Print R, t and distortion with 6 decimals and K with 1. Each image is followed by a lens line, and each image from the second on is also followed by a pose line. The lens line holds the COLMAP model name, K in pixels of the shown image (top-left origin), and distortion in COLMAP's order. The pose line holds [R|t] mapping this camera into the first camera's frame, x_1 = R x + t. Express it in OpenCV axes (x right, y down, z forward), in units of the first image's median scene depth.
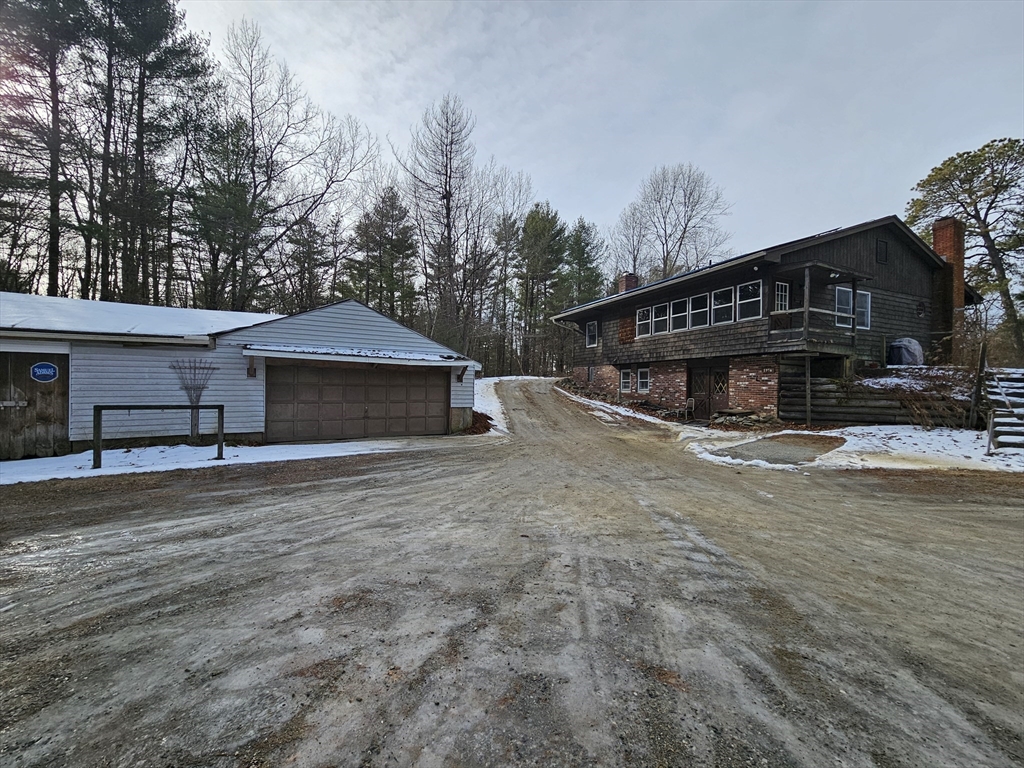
lens RADIAL K [[418.9, 0, 511.9], [0, 418.9, 385.5], [0, 0, 1]] dist [-0.004485, 0.001183]
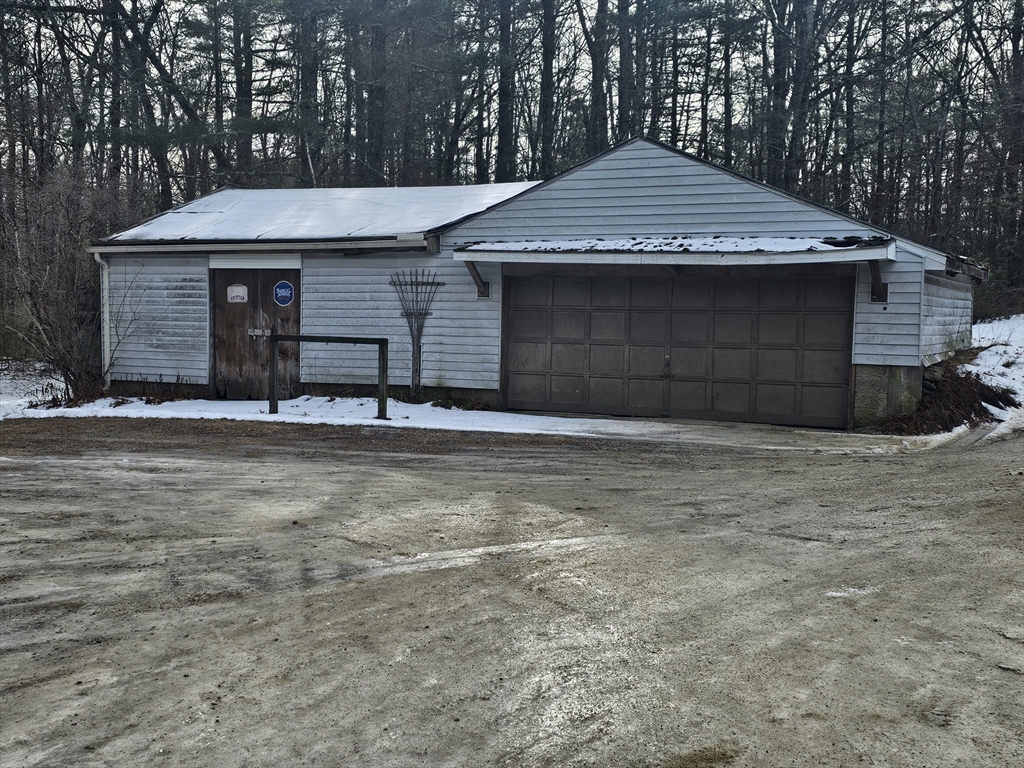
lens RADIAL K [[1184.0, 0, 511.6], [0, 1184.0, 386.5], [0, 0, 1]] dist [0.097417, 0.000000]
pose [[0.552728, 0.051324, -0.831780, 0.850914], [-0.001912, 0.998177, 0.060320, 0.006243], [0.833360, -0.031750, 0.551818, 0.099214]]
